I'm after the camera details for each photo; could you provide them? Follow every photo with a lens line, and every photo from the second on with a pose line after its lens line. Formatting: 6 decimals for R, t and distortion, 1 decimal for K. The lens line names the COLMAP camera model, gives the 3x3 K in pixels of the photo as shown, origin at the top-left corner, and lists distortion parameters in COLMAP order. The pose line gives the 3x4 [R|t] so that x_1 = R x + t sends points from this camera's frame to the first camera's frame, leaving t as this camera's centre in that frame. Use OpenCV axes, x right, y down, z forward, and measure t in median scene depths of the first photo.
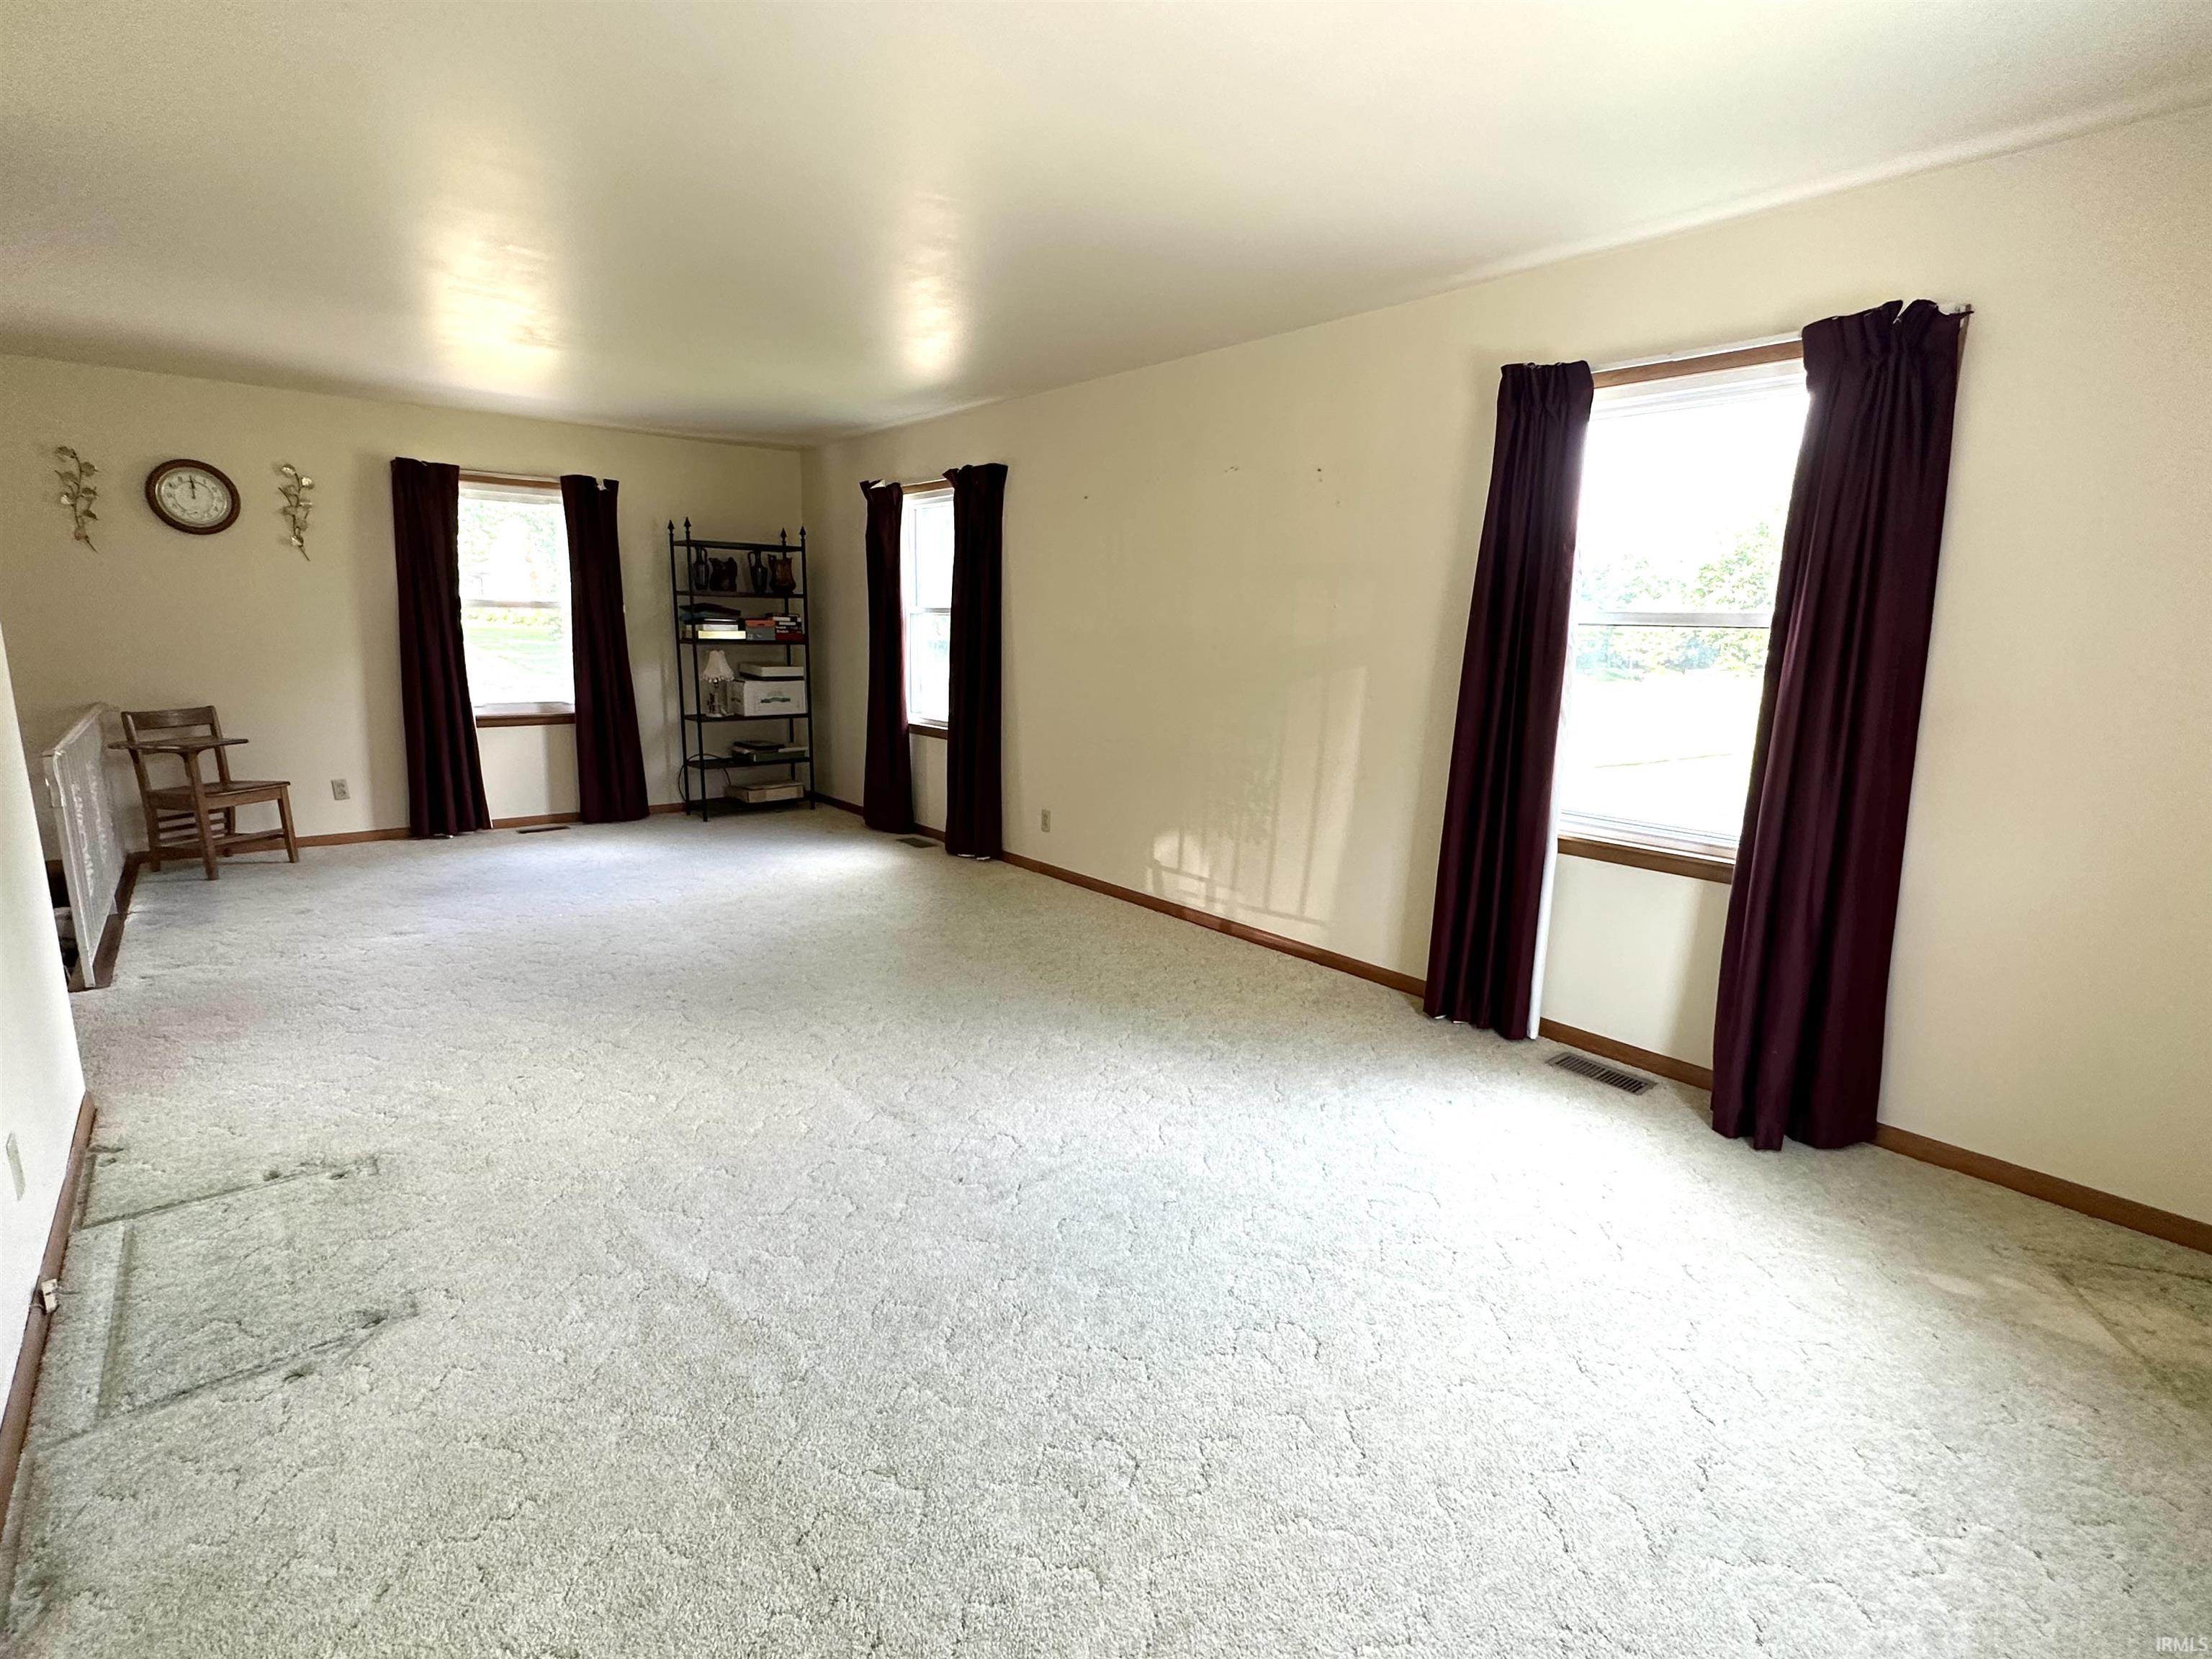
lens RADIAL K [[1047.1, 0, 1111.1], [0, 1047.1, 837.8], [0, 0, 1]] dist [-0.000534, 0.000696]
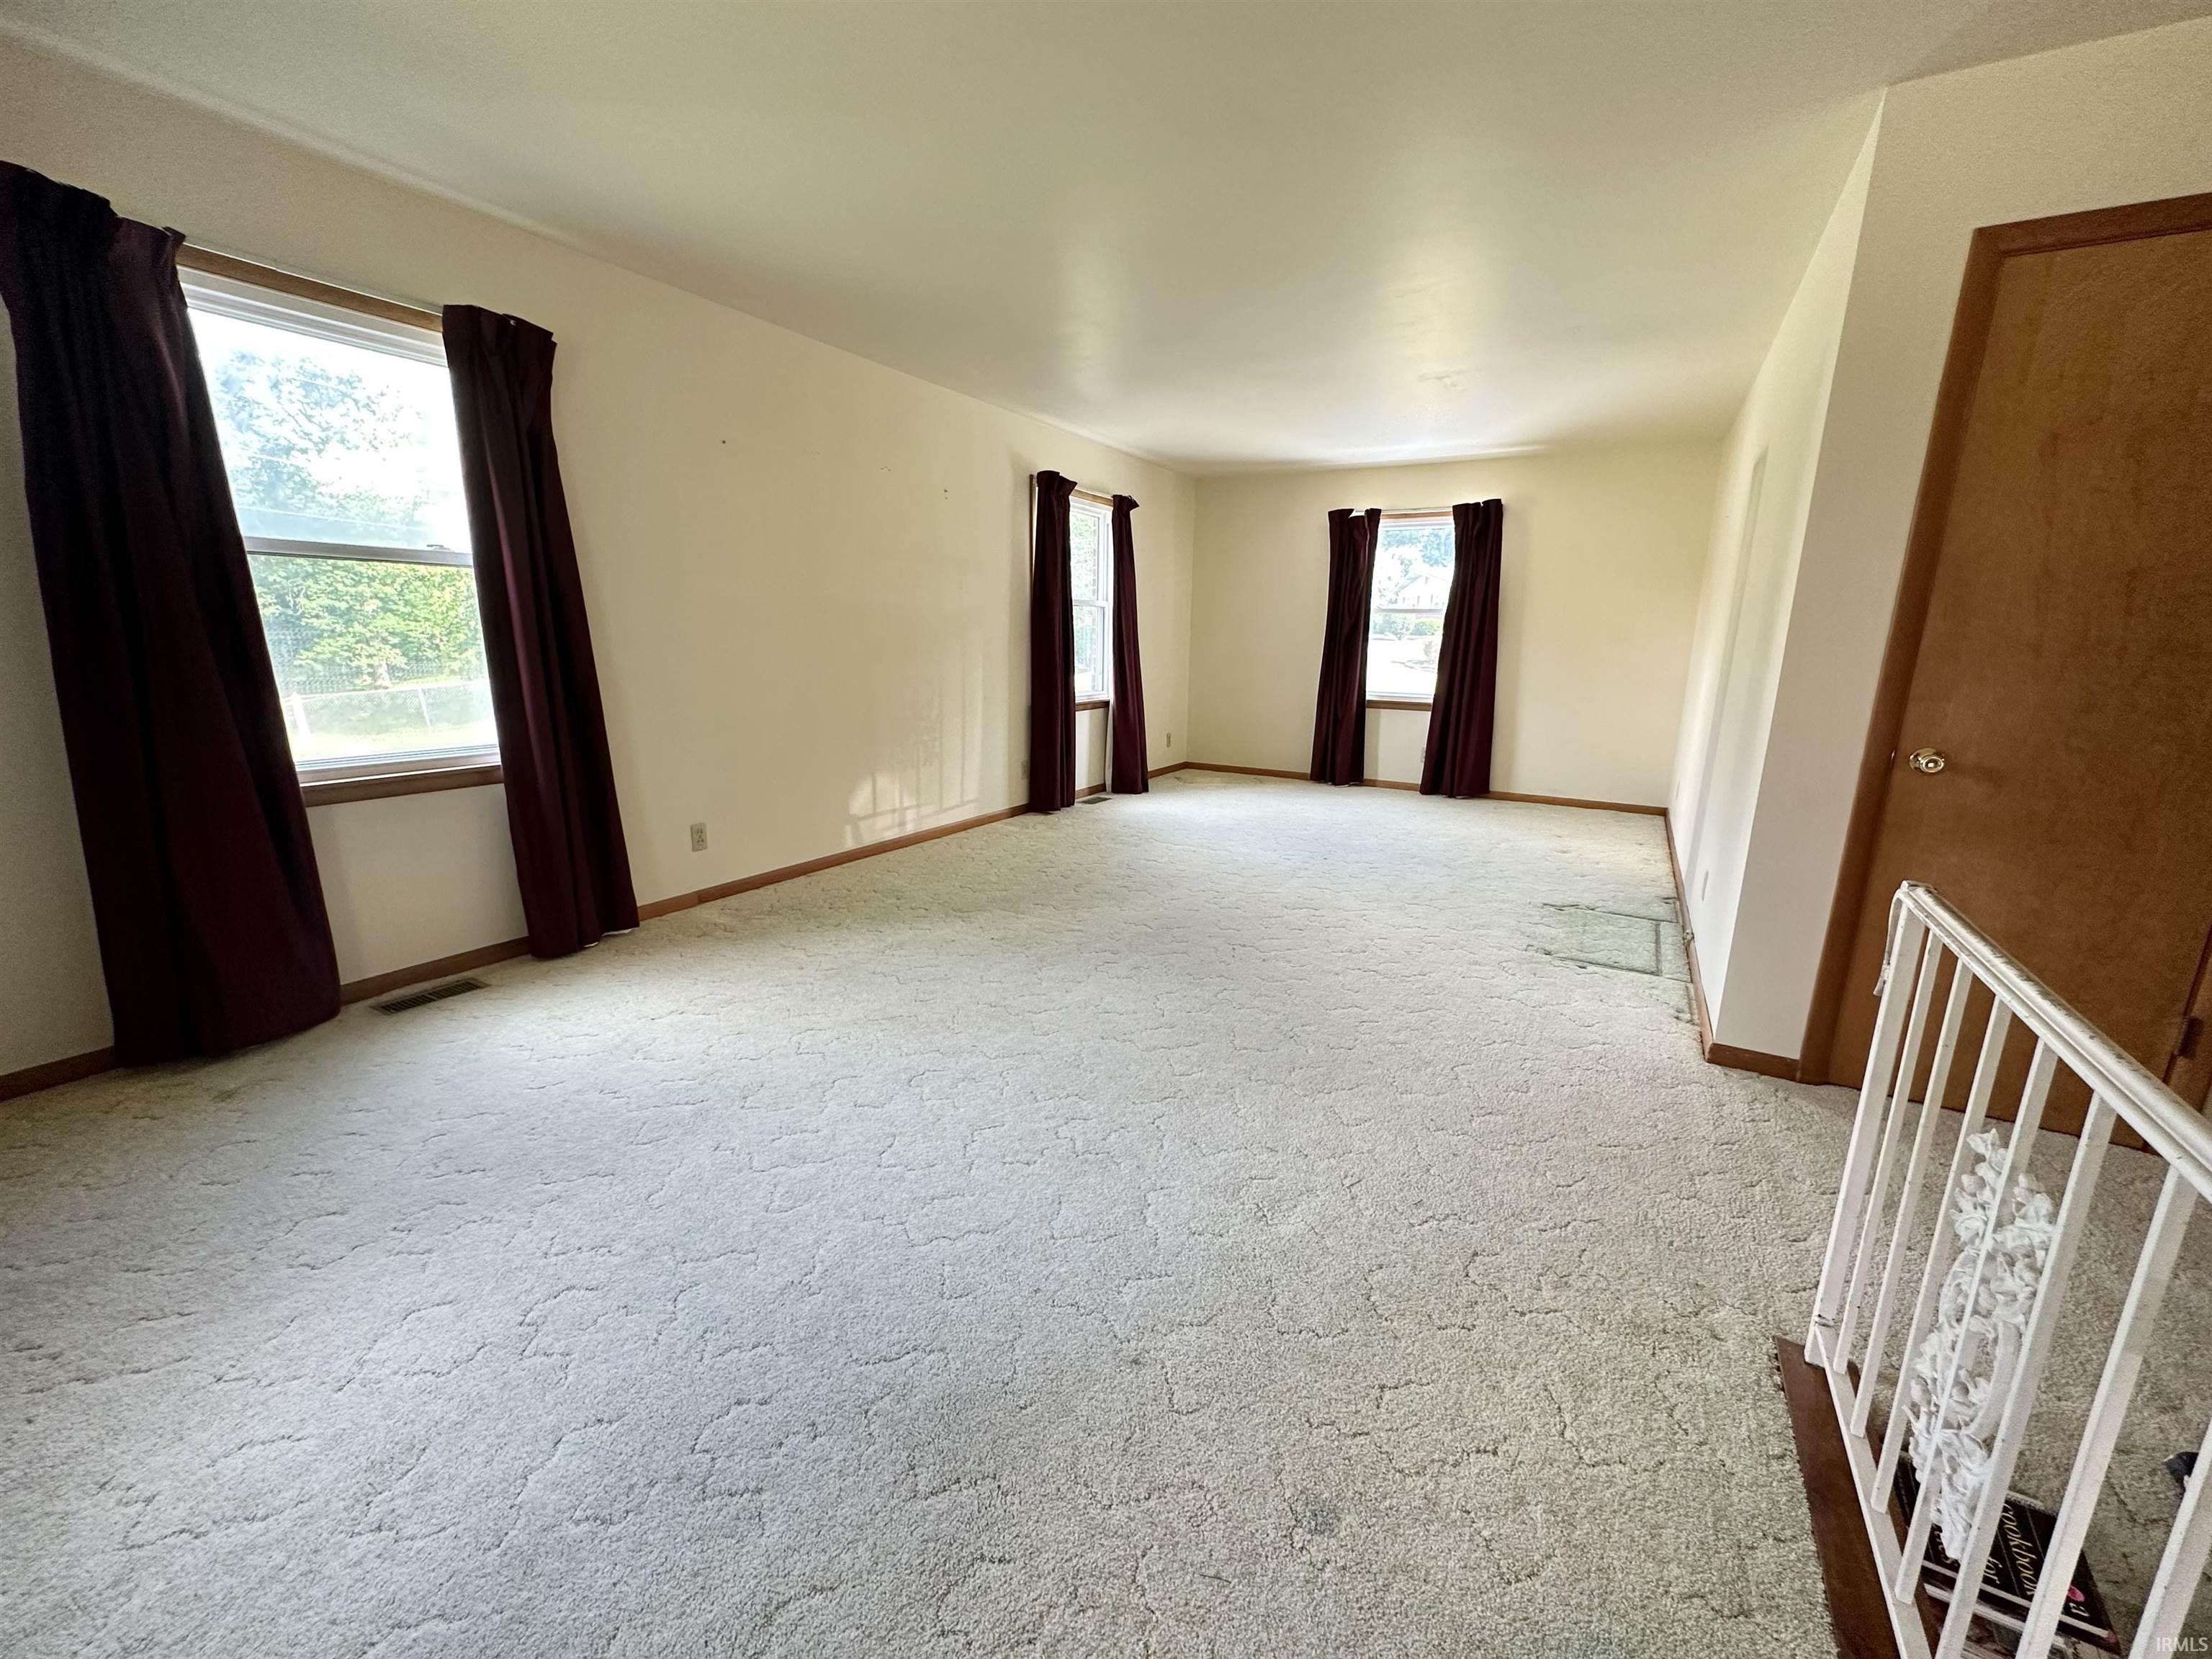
lens RADIAL K [[874.4, 0, 1112.8], [0, 874.4, 839.3], [0, 0, 1]] dist [-0.008210, 0.000419]
pose [[-0.339487, -0.241705, 0.909025, -0.775778], [0.165431, 0.936013, 0.310663, -0.169322], [-0.925949, 0.255847, -0.277779, 0.890952]]
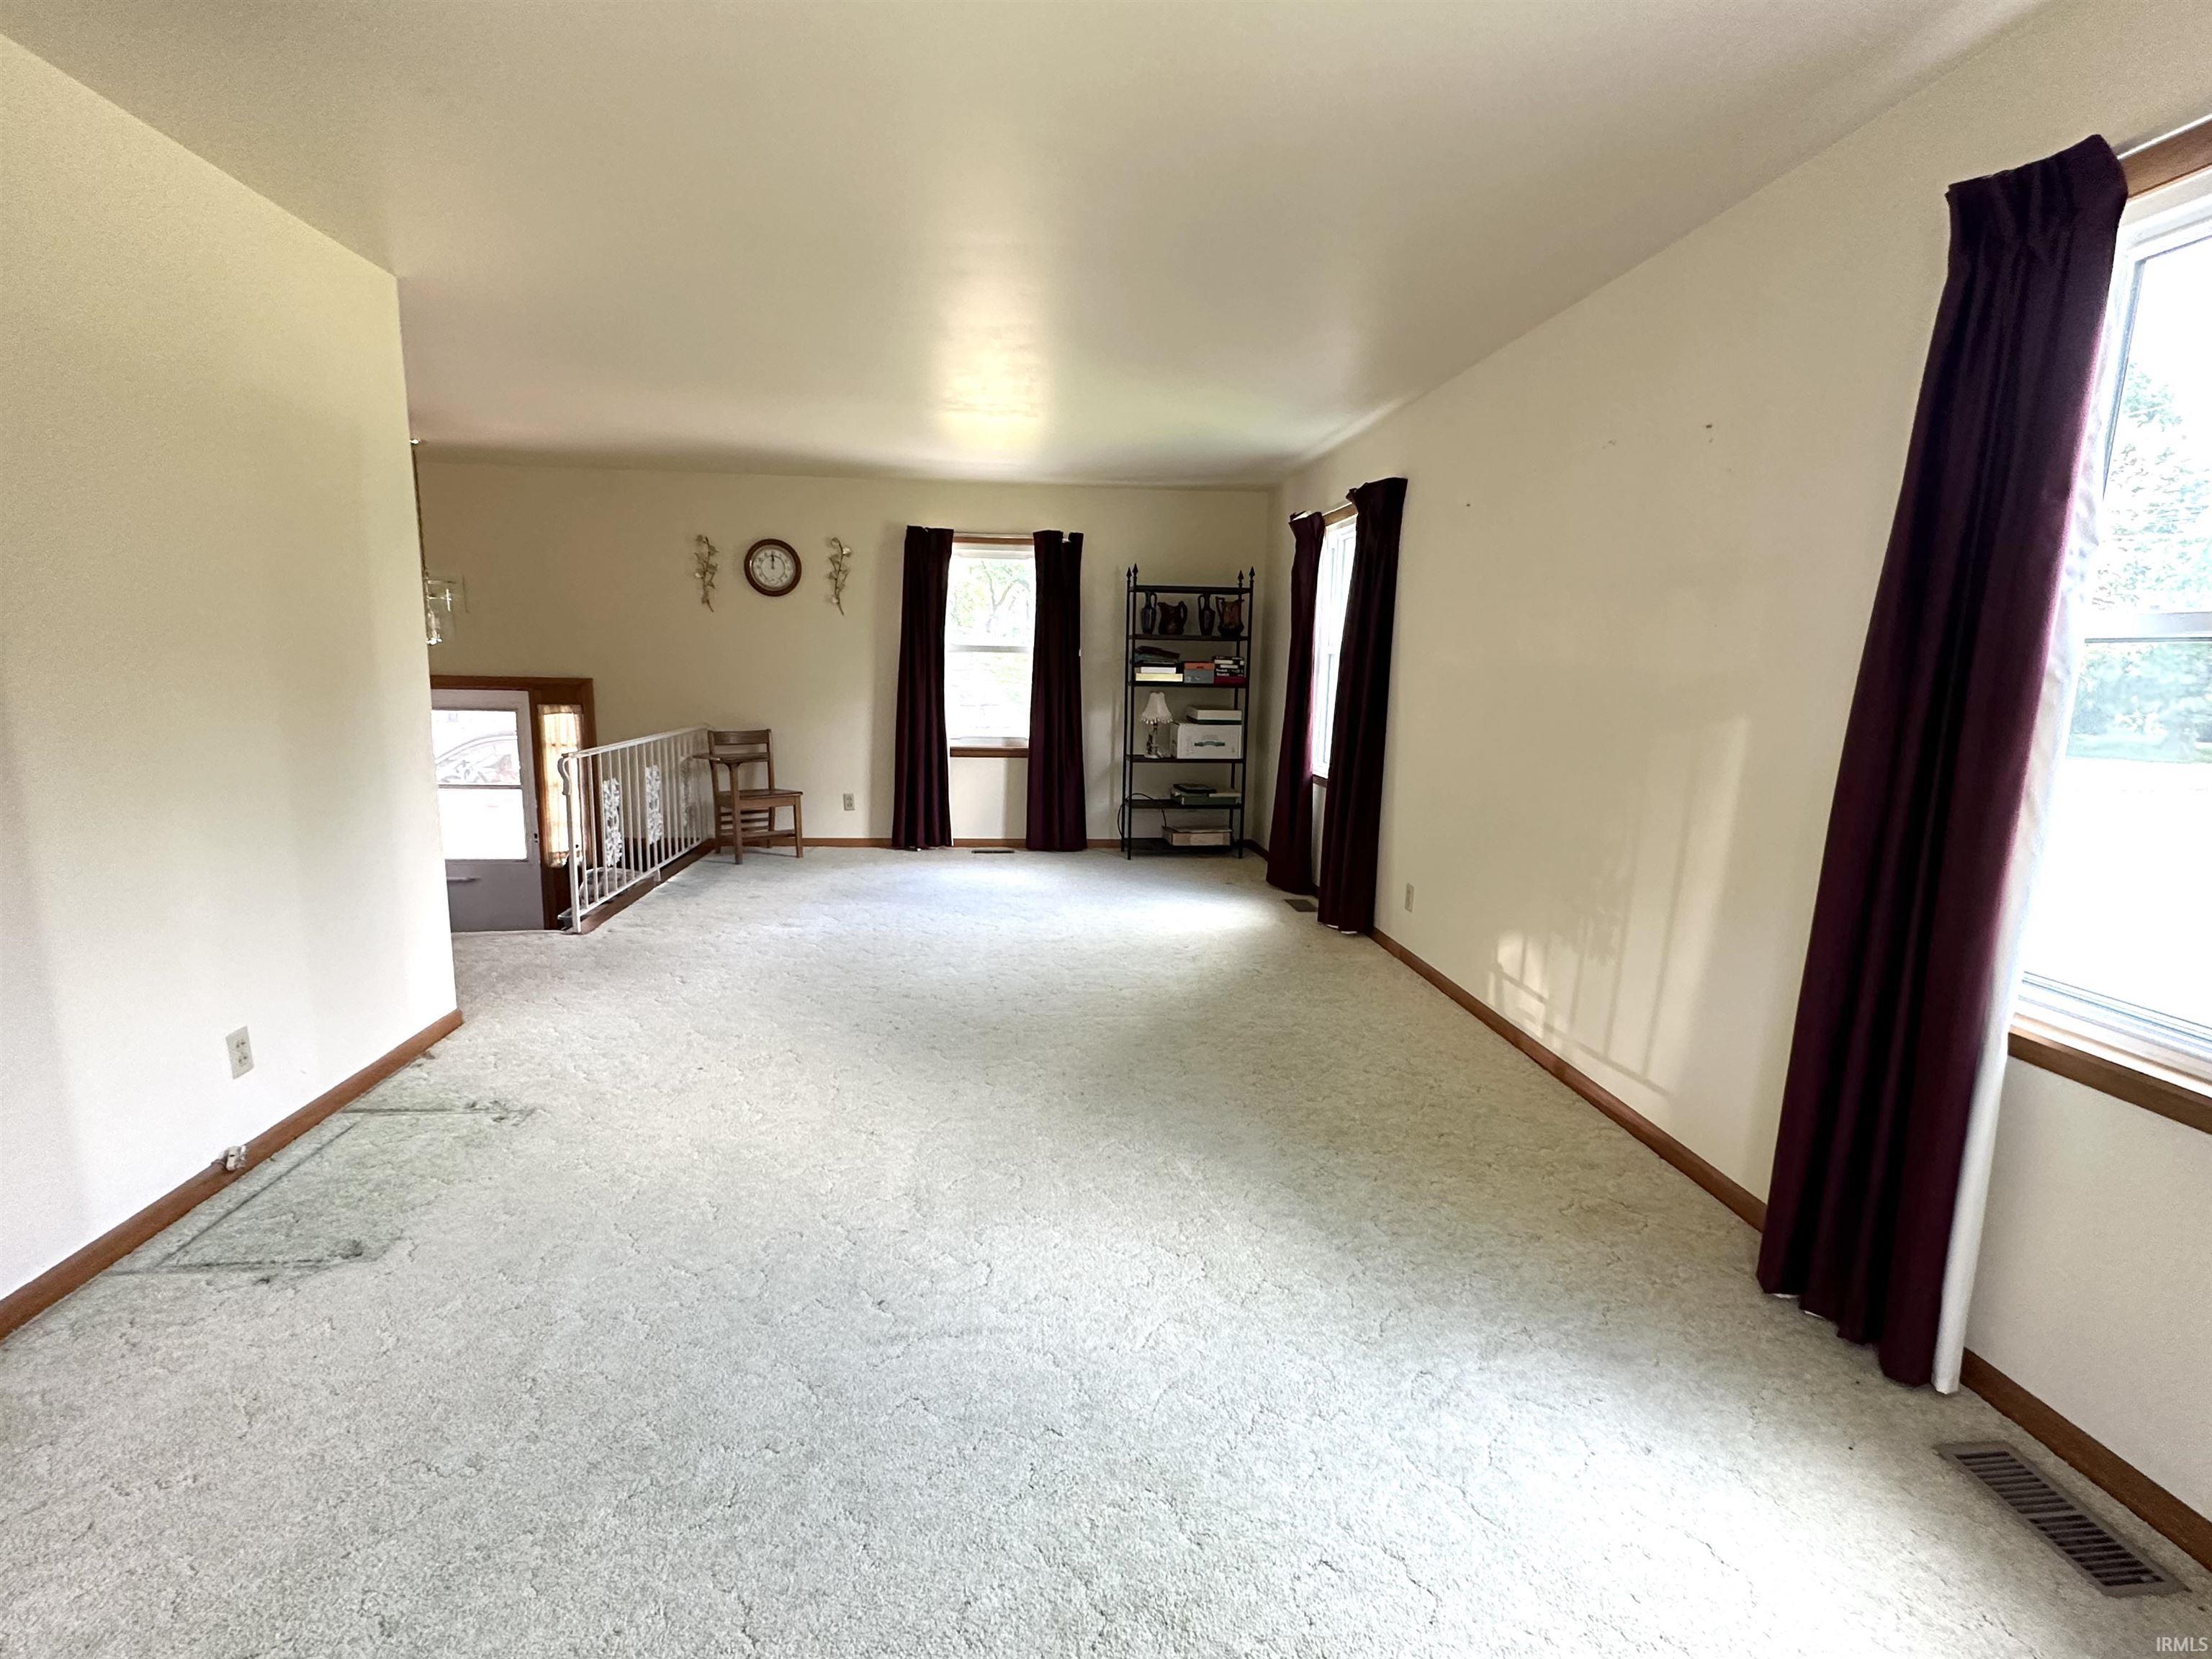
lens RADIAL K [[1054.8, 0, 1106.0], [0, 1054.8, 829.5], [0, 0, 1]] dist [-0.001361, 0.000498]
pose [[0.822479, 0.083454, -0.562640, 0.204525], [-0.116987, 0.992849, -0.023749, -0.021649], [0.556635, 0.085355, 0.826361, 0.173565]]
